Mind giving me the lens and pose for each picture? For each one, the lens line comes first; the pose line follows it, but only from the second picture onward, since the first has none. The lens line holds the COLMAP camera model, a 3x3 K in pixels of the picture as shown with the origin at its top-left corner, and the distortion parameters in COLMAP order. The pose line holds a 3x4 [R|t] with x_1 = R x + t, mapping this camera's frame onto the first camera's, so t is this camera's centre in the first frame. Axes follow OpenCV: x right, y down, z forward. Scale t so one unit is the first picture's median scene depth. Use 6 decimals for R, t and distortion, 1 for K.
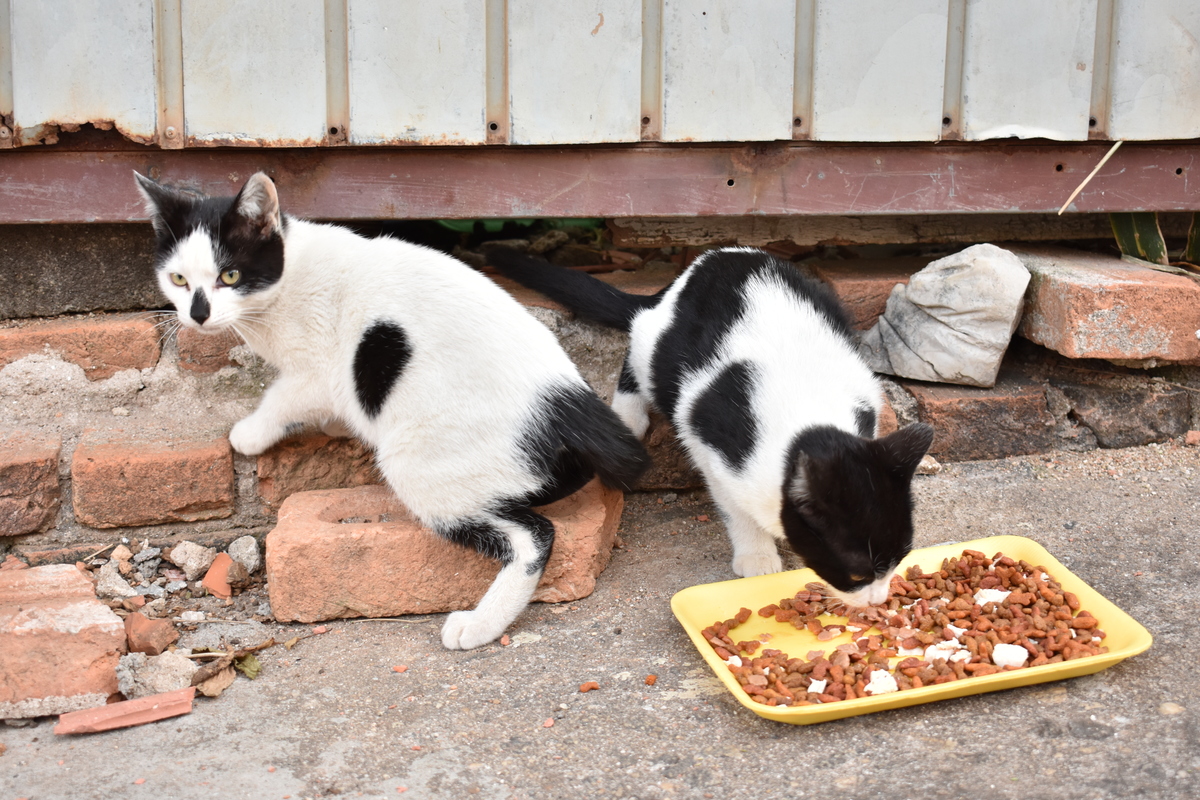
lens RADIAL K [[1893.8, 0, 605.2], [0, 1893.8, 397.1], [0, 0, 1]] dist [-0.016002, 0.000000]
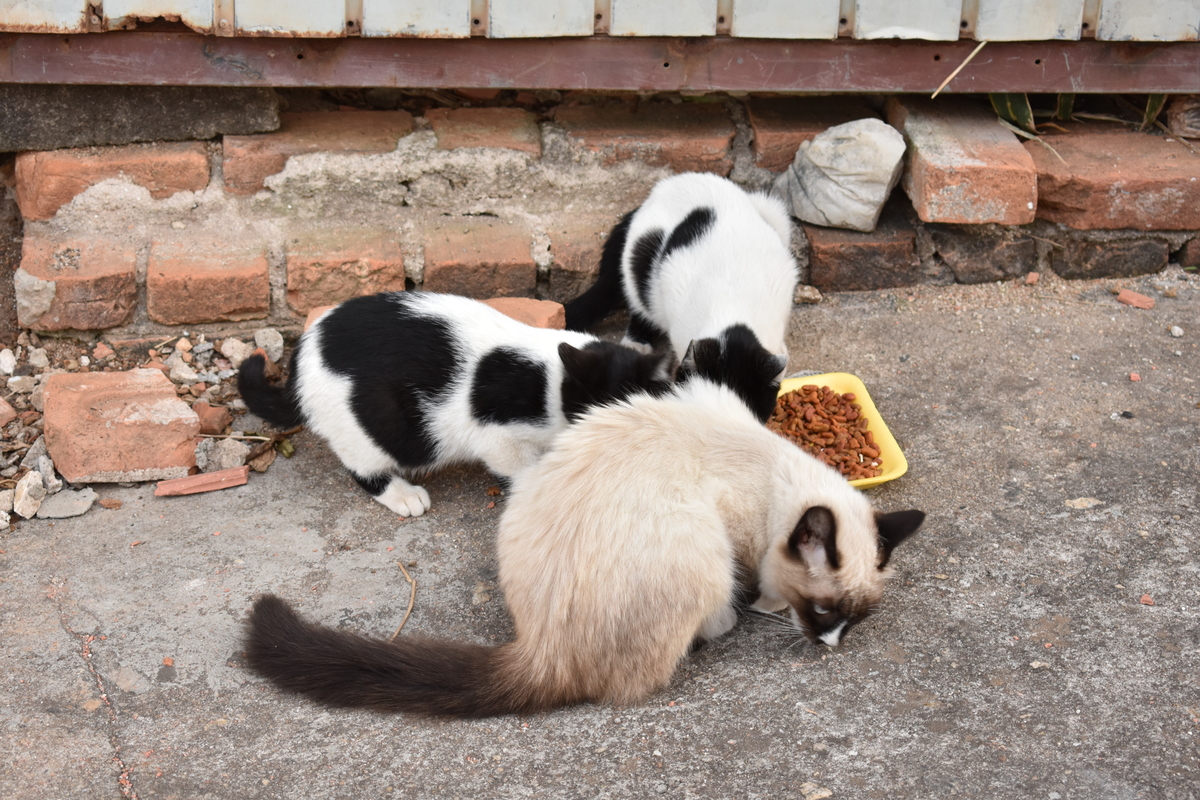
lens RADIAL K [[2722.3, 0, 601.9], [0, 2722.3, 401.6], [0, 0, 1]] dist [0.071398, 0.000000]
pose [[0.998391, 0.045645, -0.033640, 0.096841], [-0.037870, 0.978334, 0.203540, -0.266641], [0.042202, -0.201939, 0.978488, -0.823374]]
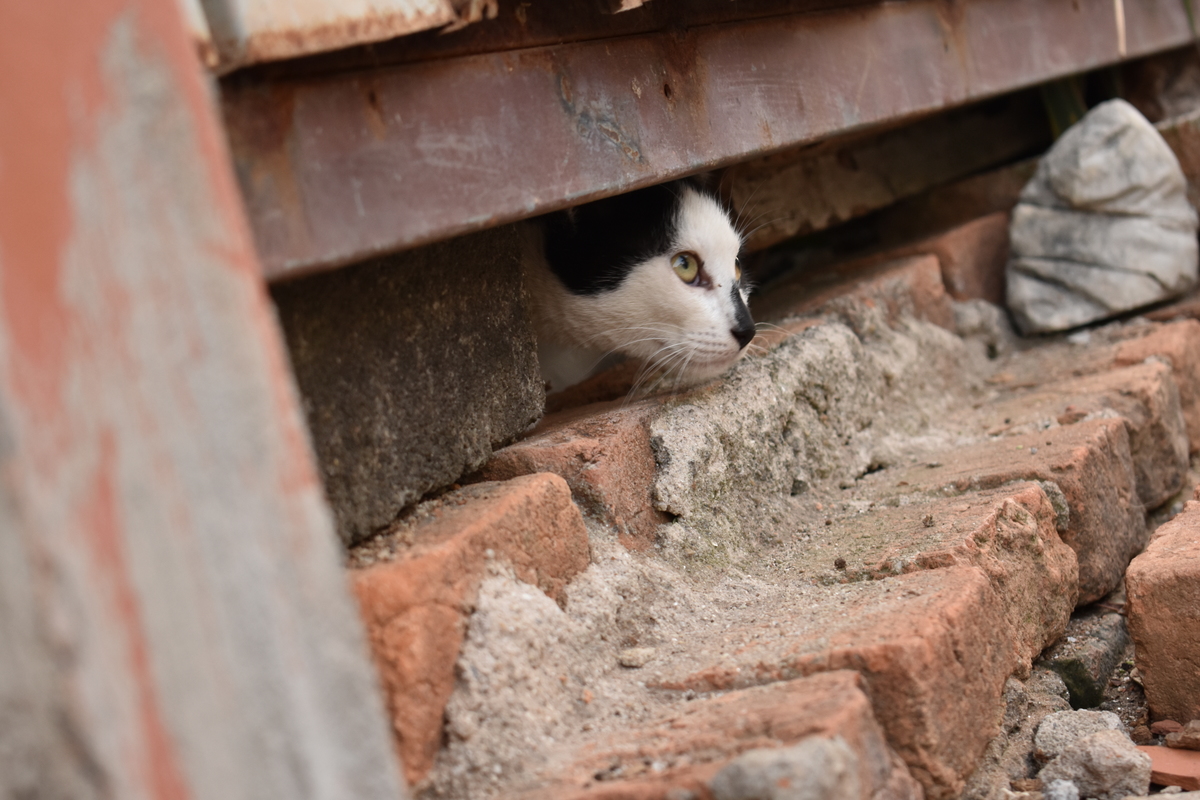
lens RADIAL K [[2722.3, 0, 604.8], [0, 2722.3, 396.3], [0, 0, 1]] dist [0.071398, 0.000000]
pose [[0.499784, -0.204520, 0.841658, -0.783441], [0.473967, 0.877904, -0.068118, -0.005752], [-0.724963, 0.432962, 0.535698, 0.667455]]
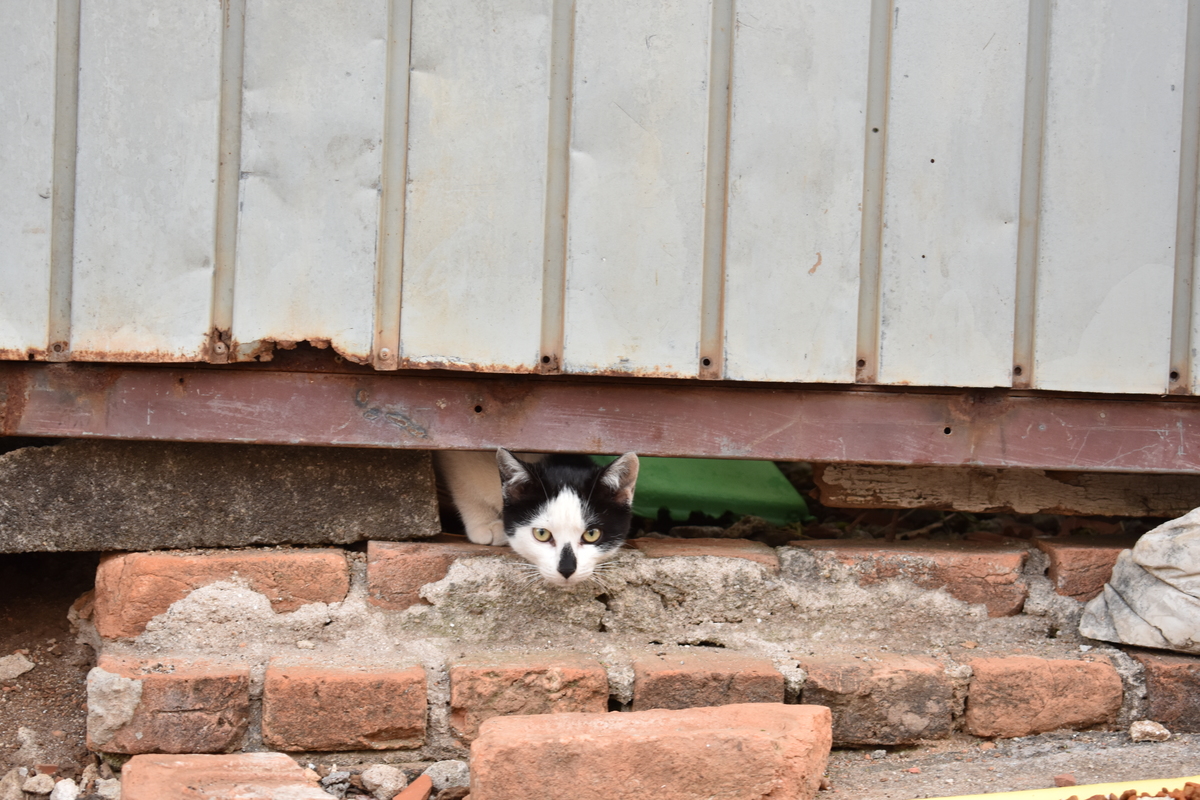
lens RADIAL K [[2722.3, 0, 604.4], [0, 2722.3, 399.5], [0, 0, 1]] dist [0.071398, 0.000000]
pose [[0.998032, 0.029776, -0.055186, -0.033026], [-0.040737, 0.976933, -0.209625, 0.174119], [0.047671, 0.211460, 0.976223, -0.379175]]
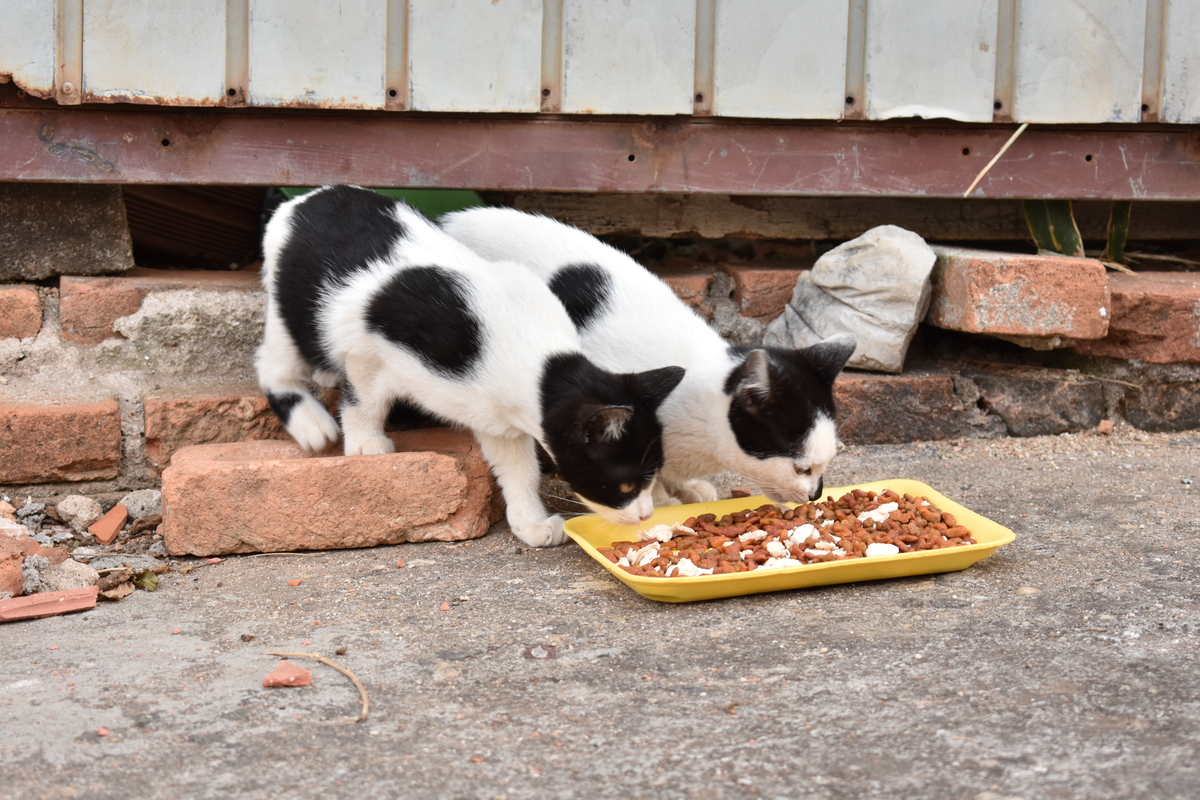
lens RADIAL K [[2722.3, 0, 604.5], [0, 2722.3, 400.3], [0, 0, 1]] dist [0.071398, 0.000000]
pose [[0.999276, 0.012399, 0.035958, 0.002770], [-0.008130, 0.993154, -0.116529, 0.182356], [-0.037156, 0.116153, 0.992536, -0.404920]]
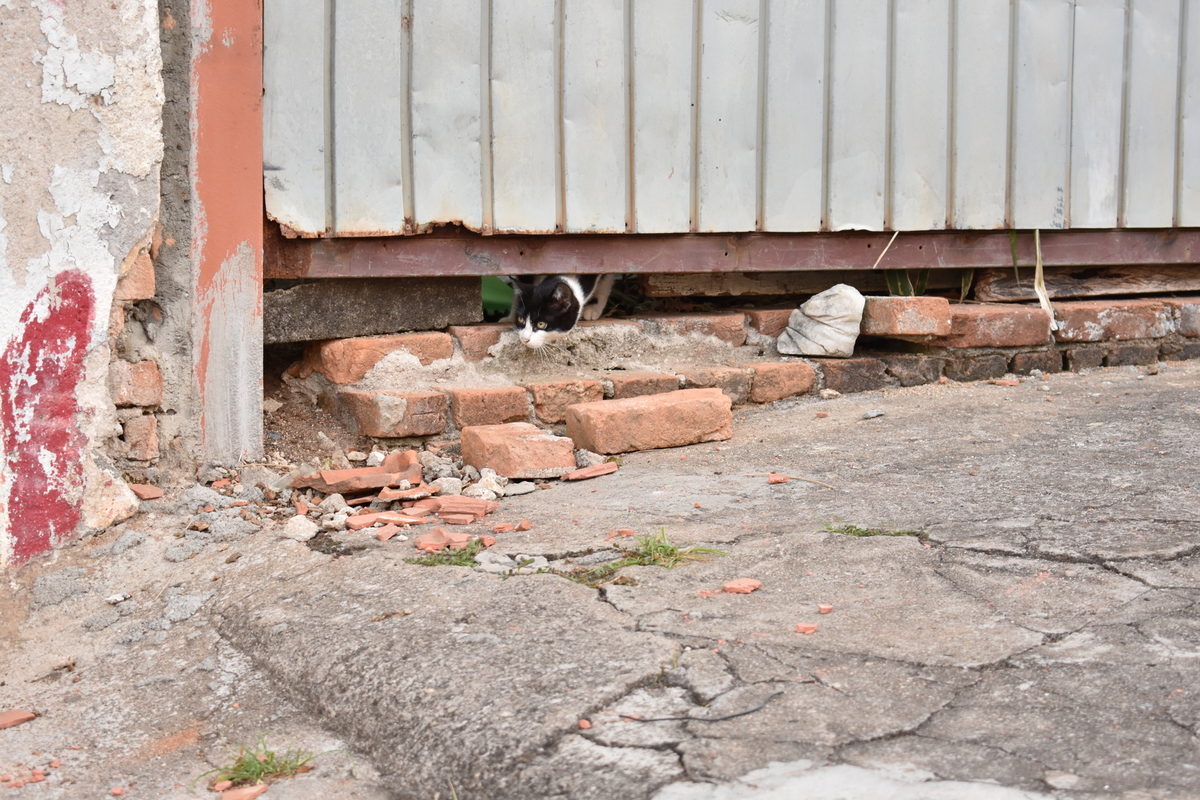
lens RADIAL K [[2722.3, 0, 604.3], [0, 2722.3, 402.6], [0, 0, 1]] dist [0.071398, 0.000000]
pose [[0.917035, -0.036751, 0.397110, -1.191888], [0.099880, 0.985176, -0.139475, 0.423914], [-0.386097, 0.167567, 0.907111, -1.495699]]
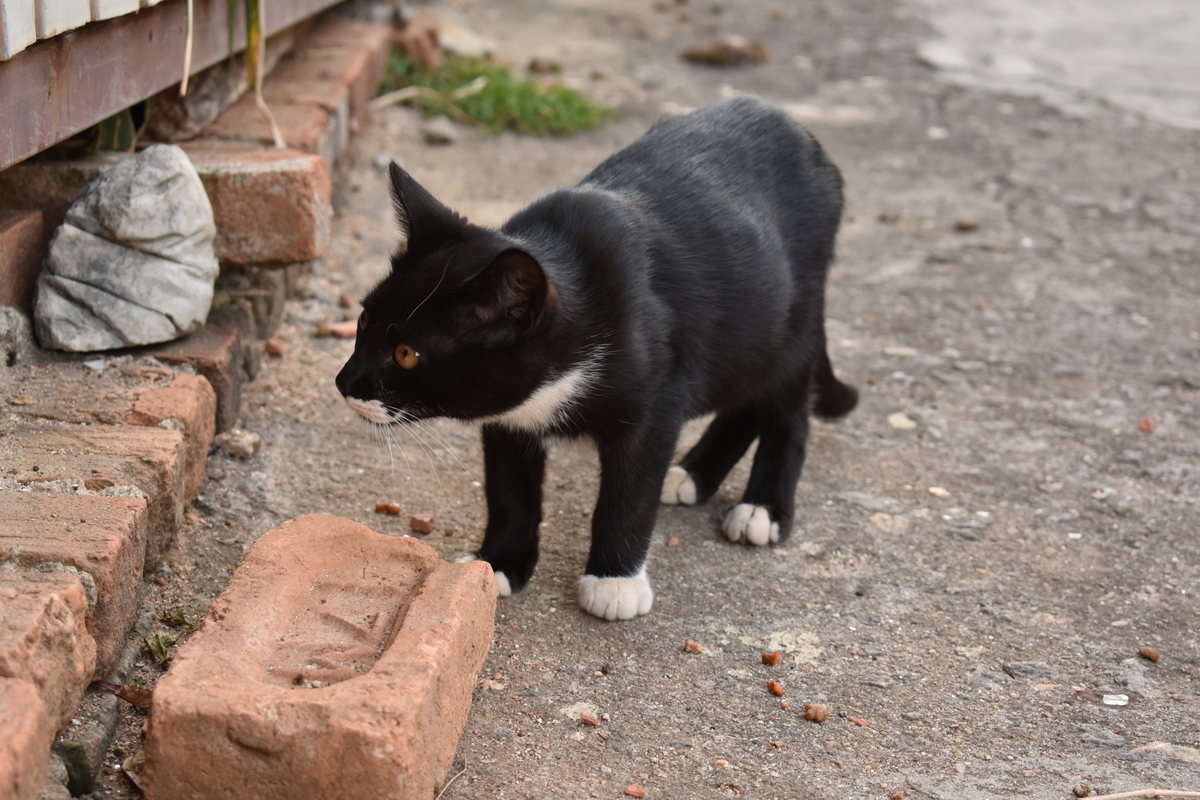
lens RADIAL K [[2722.3, 0, 602.1], [0, 2722.3, 402.6], [0, 0, 1]] dist [0.071398, 0.000000]
pose [[0.155045, -0.209051, 0.965535, -0.855358], [0.236540, 0.956781, 0.169172, -0.128985], [-0.959171, 0.202158, 0.197793, 0.668336]]
